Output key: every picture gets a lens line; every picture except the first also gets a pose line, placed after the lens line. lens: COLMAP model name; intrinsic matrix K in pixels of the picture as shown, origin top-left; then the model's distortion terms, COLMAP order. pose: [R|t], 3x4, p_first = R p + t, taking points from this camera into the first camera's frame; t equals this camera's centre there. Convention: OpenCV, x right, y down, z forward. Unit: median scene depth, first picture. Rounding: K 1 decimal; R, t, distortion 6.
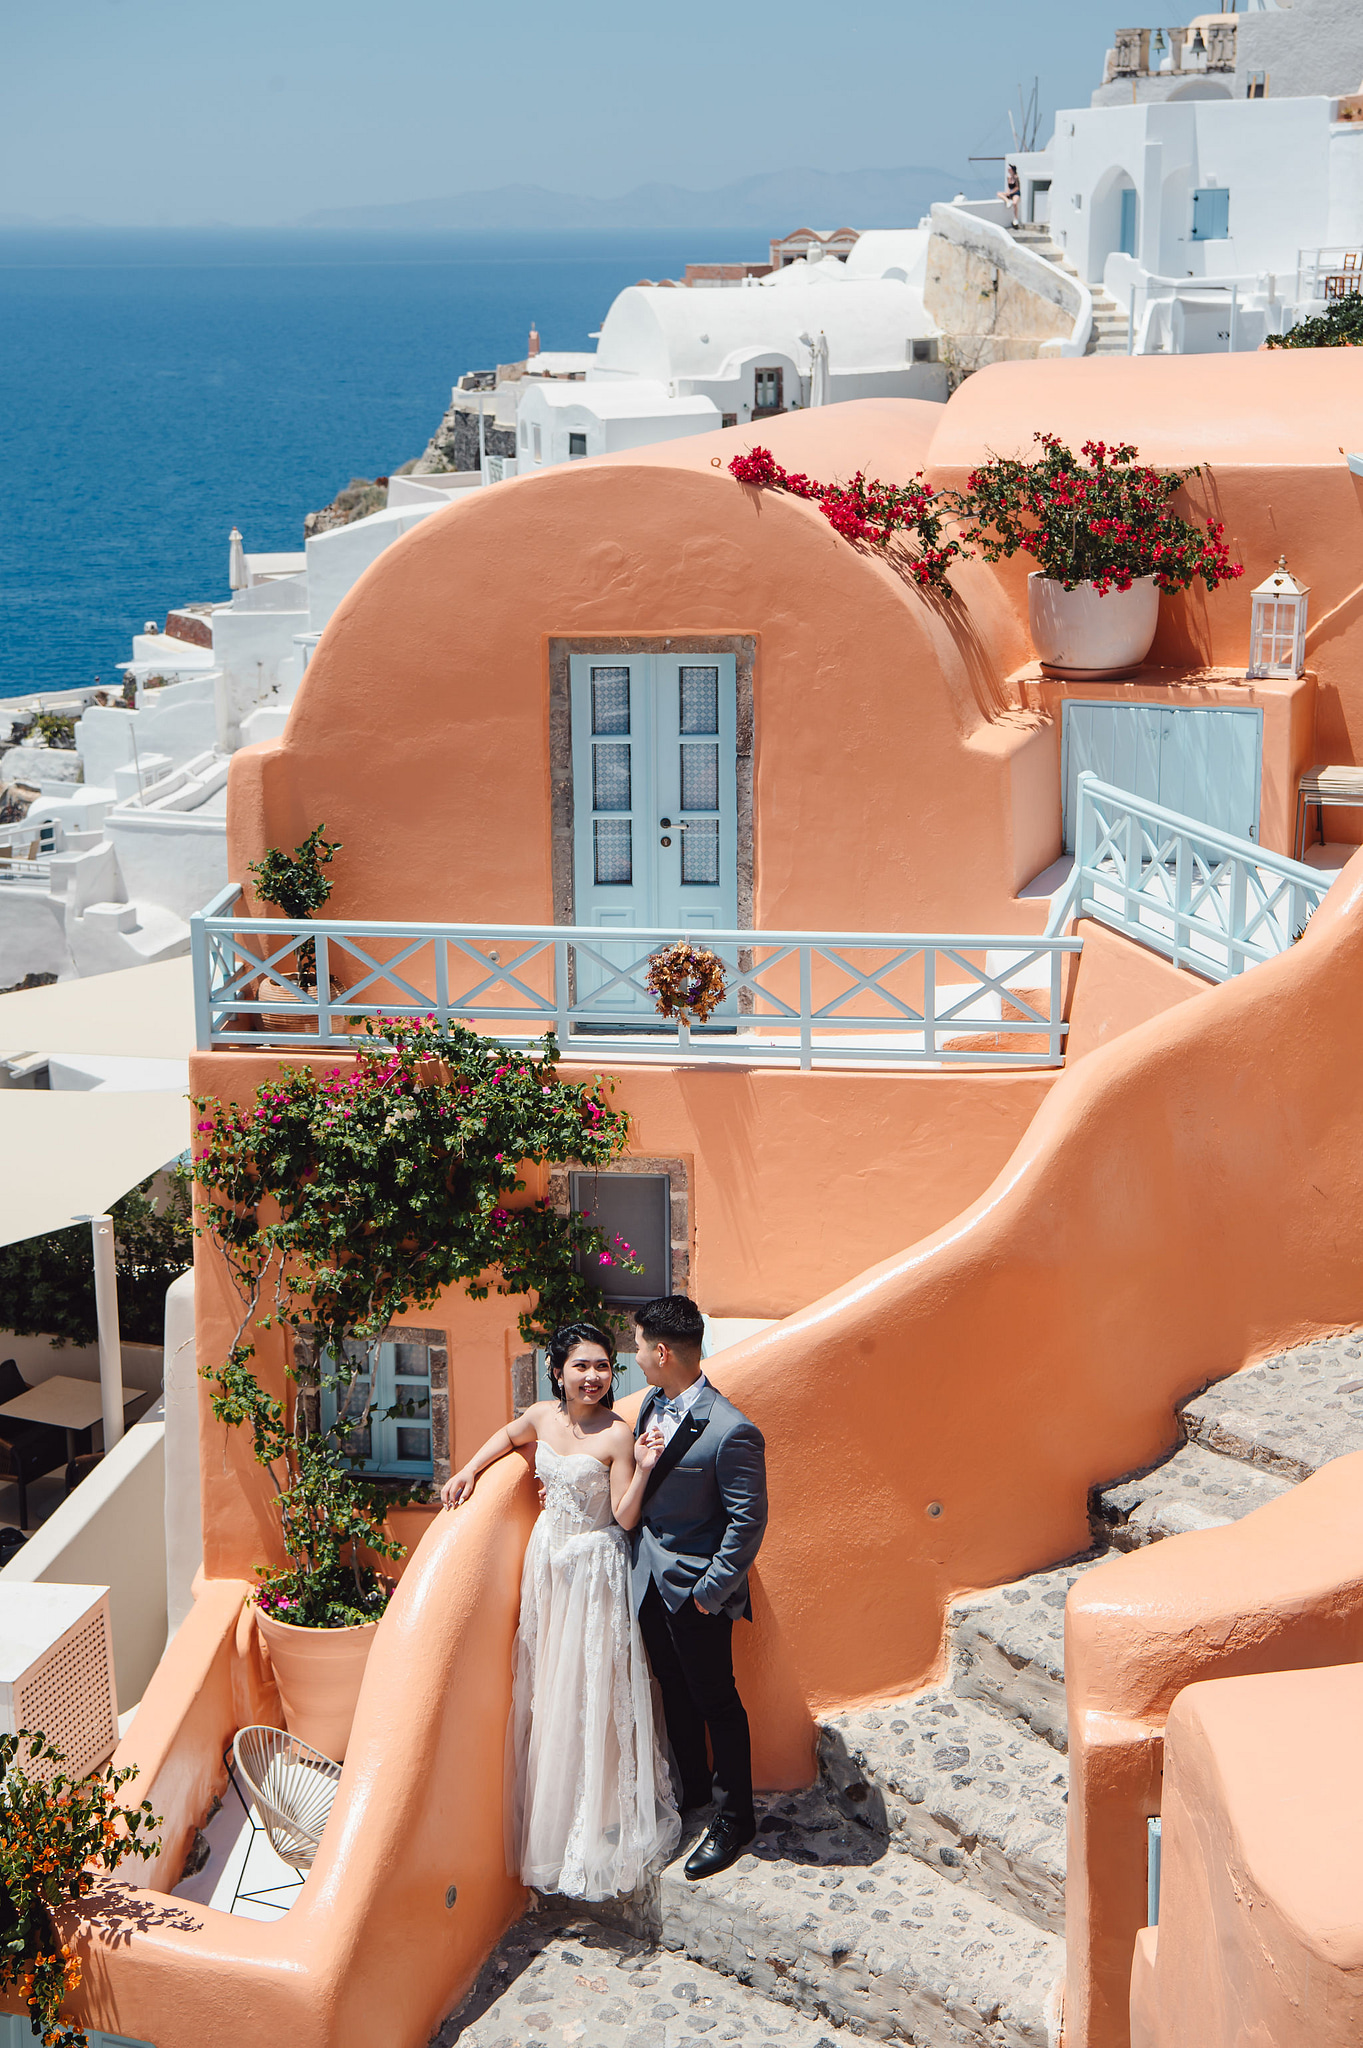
lens RADIAL K [[3220.8, 0, 689.8], [0, 3220.8, 1016.8], [0, 0, 1]] dist [0.225585, 0.096838]
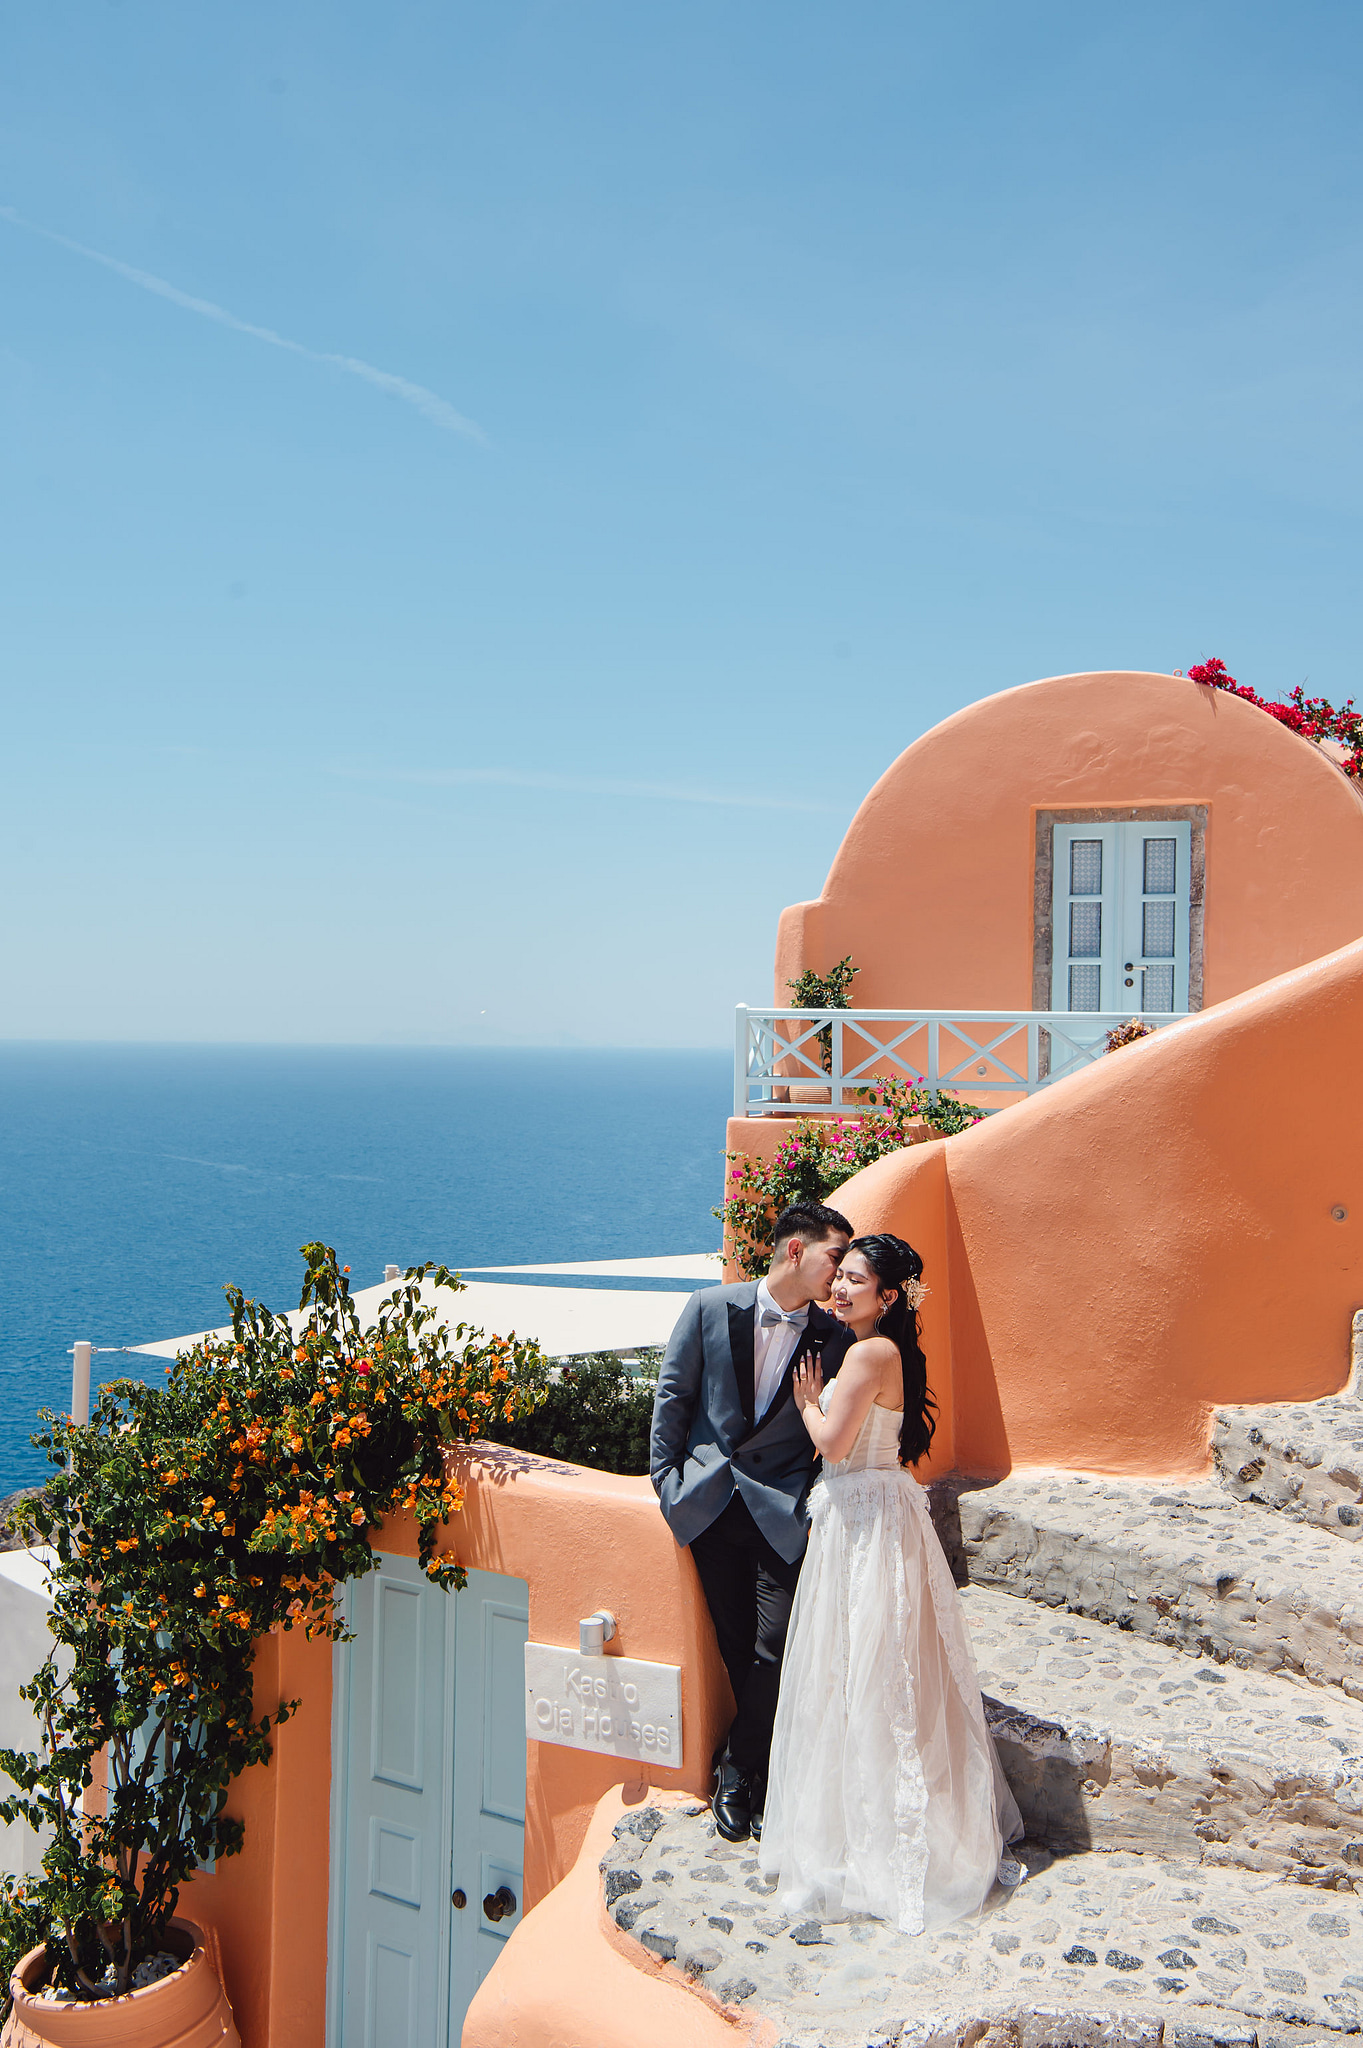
lens RADIAL K [[2200.2, 0, 681.5], [0, 2200.2, 1024.0], [0, 0, 1]] dist [0.037023, 0.095791]
pose [[0.972104, 0.020663, -0.233639, 0.023622], [-0.078741, 0.967052, -0.242094, 0.179560], [0.220938, 0.253738, 0.941702, 0.192657]]
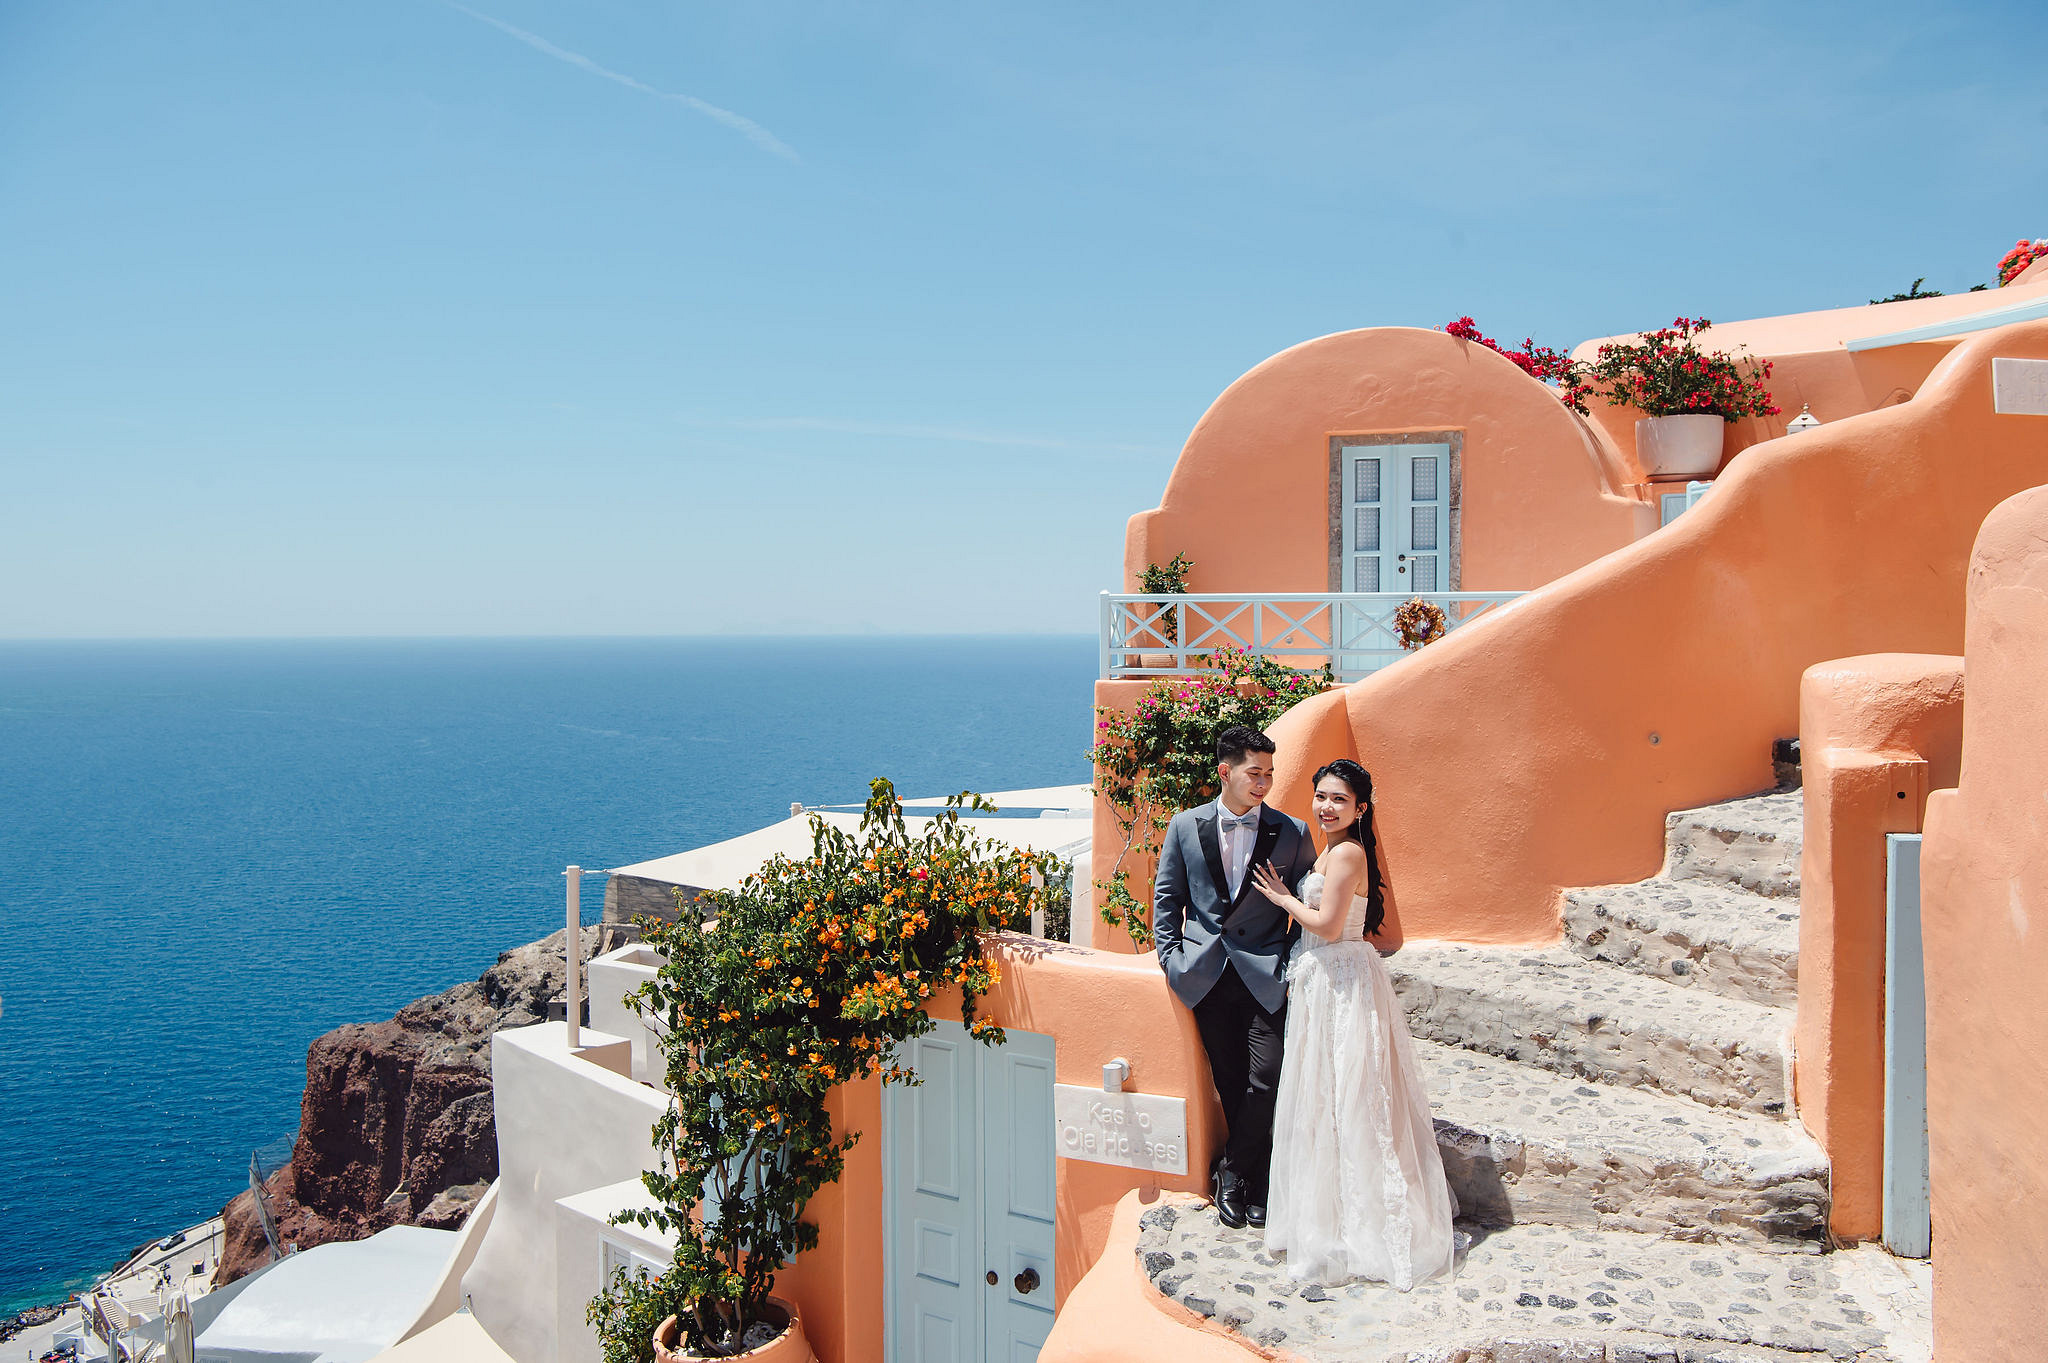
lens RADIAL K [[1709.9, 0, 1022.0], [0, 1709.9, 689.4], [0, 0, 1]] dist [-0.036878, 0.011973]
pose [[0.980430, 0.012679, -0.196460, -0.025460], [-0.053153, 0.977912, -0.202148, 0.184140], [0.189558, 0.208634, 0.959448, 0.190666]]
